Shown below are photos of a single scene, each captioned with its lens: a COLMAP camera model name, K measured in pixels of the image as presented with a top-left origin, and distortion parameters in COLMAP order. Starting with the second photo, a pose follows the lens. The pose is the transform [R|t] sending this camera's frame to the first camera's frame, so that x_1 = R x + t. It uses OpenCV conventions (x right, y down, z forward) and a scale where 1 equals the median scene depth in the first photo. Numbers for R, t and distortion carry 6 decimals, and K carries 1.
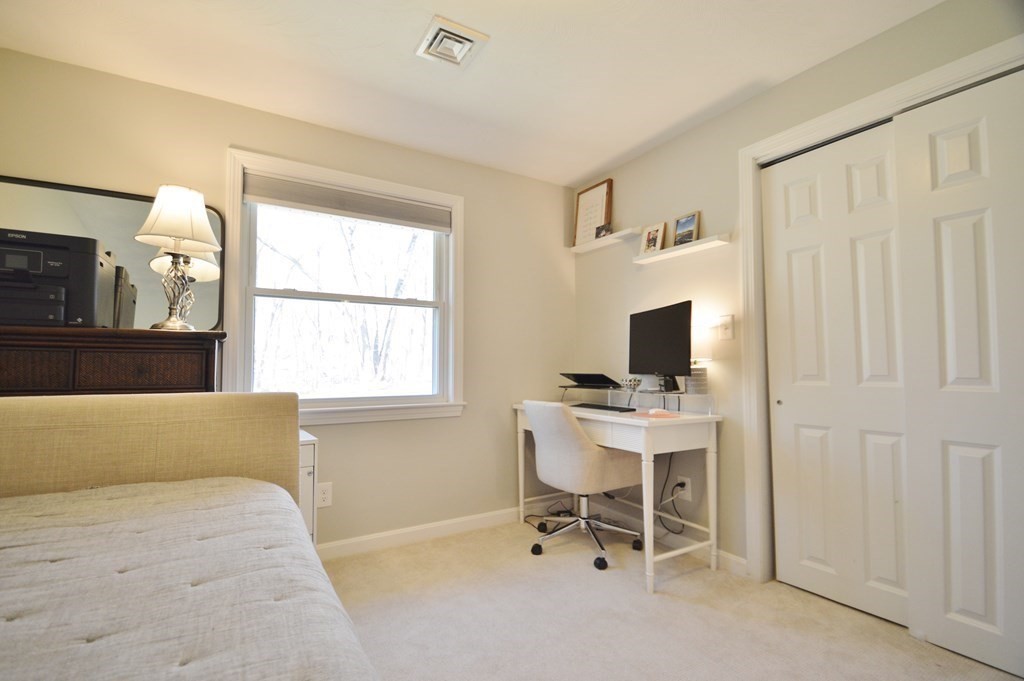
lens RADIAL K [[456.6, 0, 486.5], [0, 456.6, 344.0], [0, 0, 1]] dist [0.000800, -0.008460]
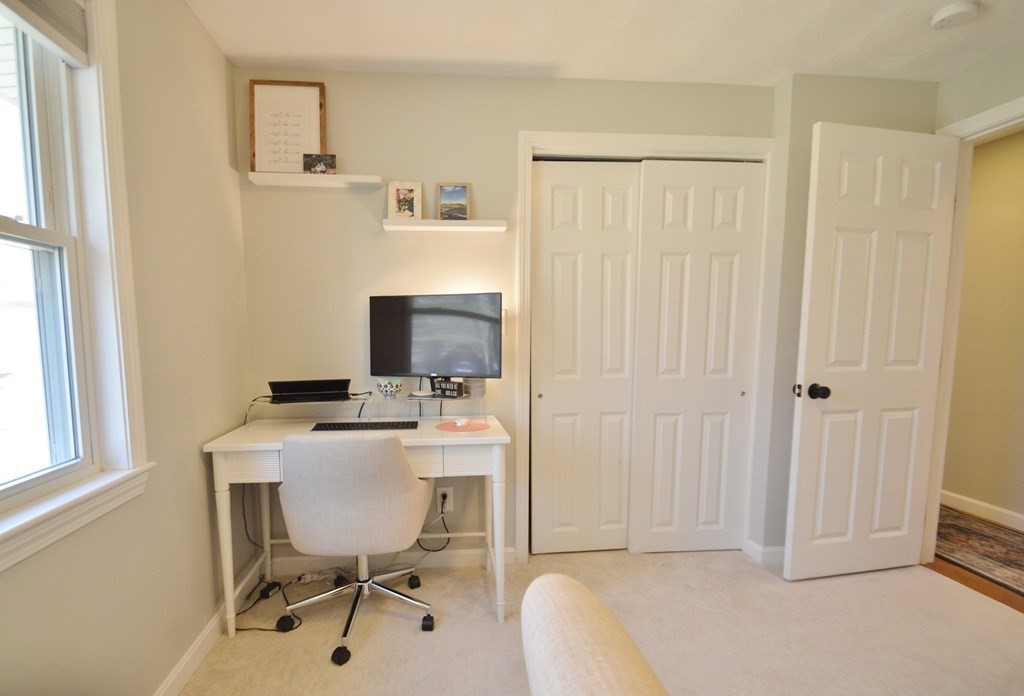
lens RADIAL K [[516.1, 0, 509.6], [0, 516.1, 390.3], [0, 0, 1]] dist [0.004299, 0.000508]
pose [[0.408400, -0.103809, 0.906881, -0.420123], [-0.038156, 0.990702, 0.130587, -0.035768], [-0.912005, -0.087934, 0.400642, 0.501551]]
